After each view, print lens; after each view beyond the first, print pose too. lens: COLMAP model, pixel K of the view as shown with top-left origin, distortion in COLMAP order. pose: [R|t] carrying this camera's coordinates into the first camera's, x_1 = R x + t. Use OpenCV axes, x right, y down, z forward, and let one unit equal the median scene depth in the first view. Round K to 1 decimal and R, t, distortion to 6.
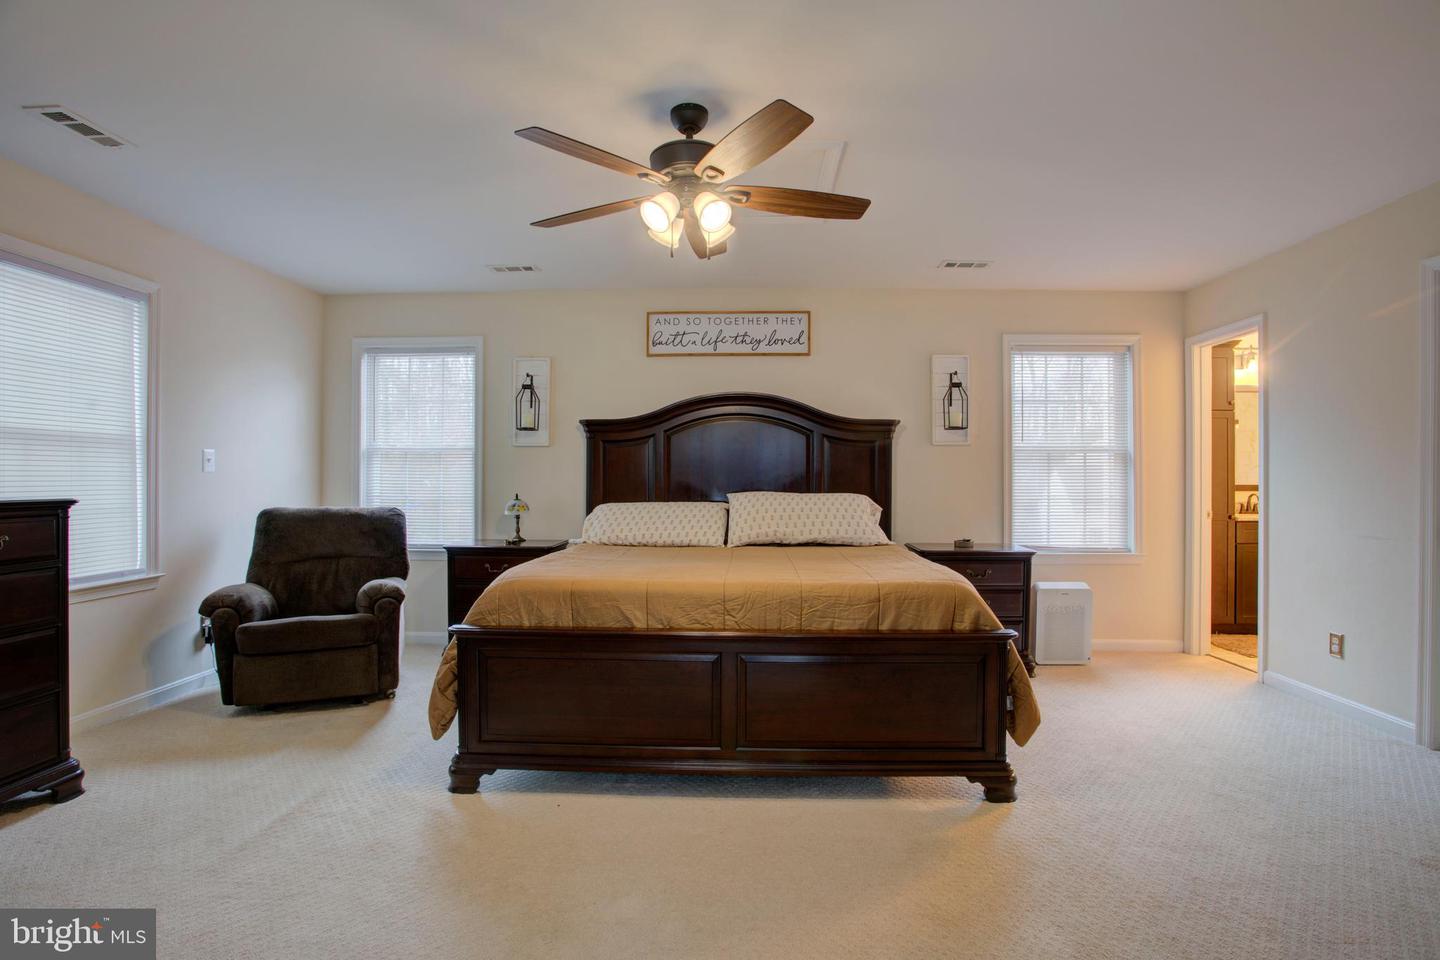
lens RADIAL K [[738.2, 0, 709.9], [0, 738.2, 472.9], [0, 0, 1]] dist [-0.085683, 0.055489]
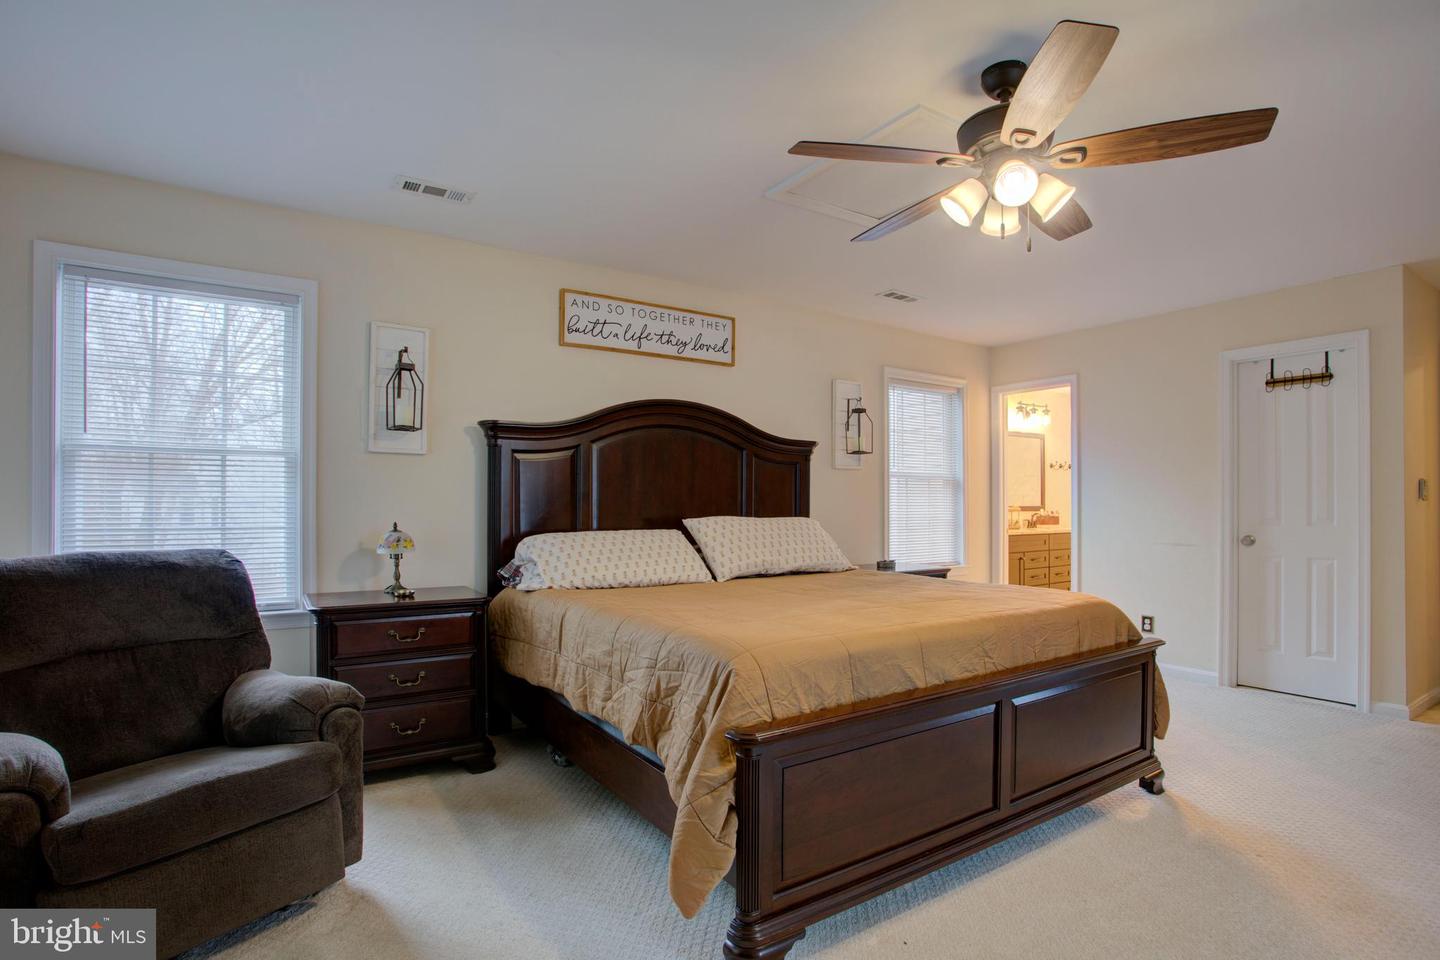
lens RADIAL K [[738.2, 0, 709.9], [0, 738.2, 472.9], [0, 0, 1]] dist [-0.085683, 0.055489]
pose [[0.799280, 0.025301, 0.600425, -0.432771], [-0.005693, 0.999387, -0.034534, 0.004373], [-0.600931, 0.024184, 0.798935, 0.289285]]
